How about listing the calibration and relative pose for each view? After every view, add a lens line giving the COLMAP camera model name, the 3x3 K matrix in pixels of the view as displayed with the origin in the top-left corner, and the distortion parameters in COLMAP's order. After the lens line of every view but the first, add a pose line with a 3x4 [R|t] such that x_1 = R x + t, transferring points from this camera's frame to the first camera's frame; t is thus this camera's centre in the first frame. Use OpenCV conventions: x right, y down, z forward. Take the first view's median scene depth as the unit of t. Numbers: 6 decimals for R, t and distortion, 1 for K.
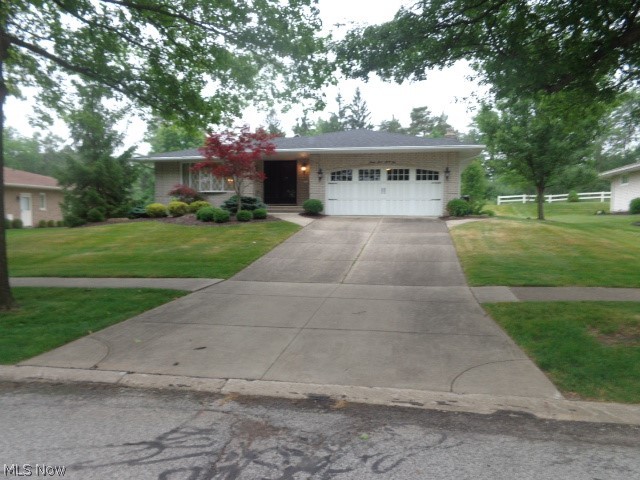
lens RADIAL K [[471.6, 0, 320.0], [0, 471.6, 240.0], [0, 0, 1]] dist [0.003187, 0.001876]
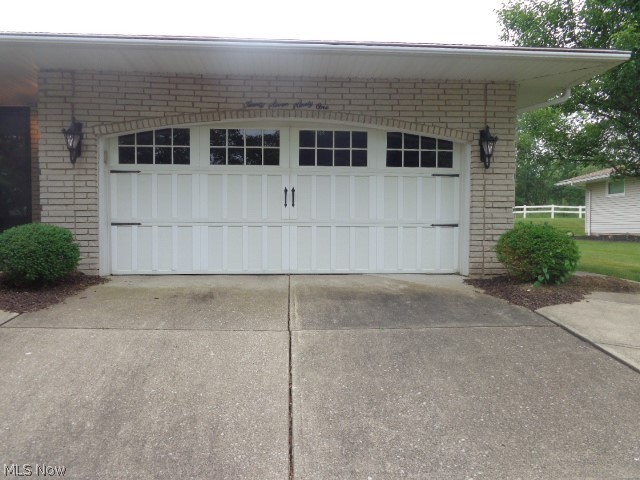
lens RADIAL K [[471.6, 0, 320.0], [0, 471.6, 240.0], [0, 0, 1]] dist [0.003187, 0.001876]
pose [[0.968196, -0.009755, 0.250001, 0.074980], [0.015073, 0.999699, -0.019366, -0.069391], [-0.249737, 0.022518, 0.968052, 0.689979]]
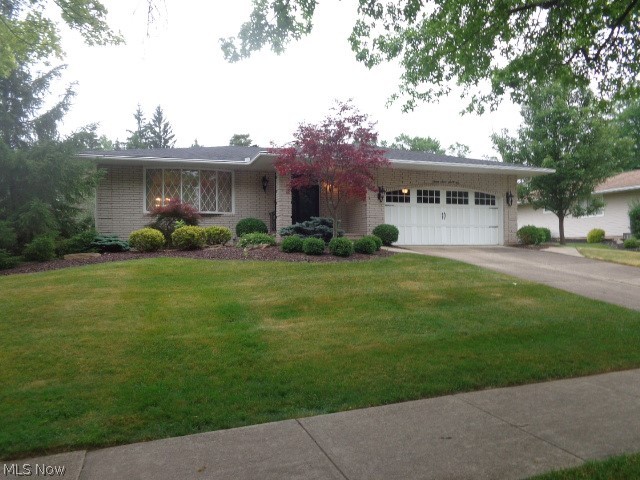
lens RADIAL K [[471.6, 0, 320.0], [0, 471.6, 240.0], [0, 0, 1]] dist [0.003187, 0.001876]
pose [[0.870591, -0.003403, 0.491995, -0.478265], [0.036386, 0.997683, -0.057484, -0.020685], [-0.490659, 0.067947, 0.868698, 0.379252]]
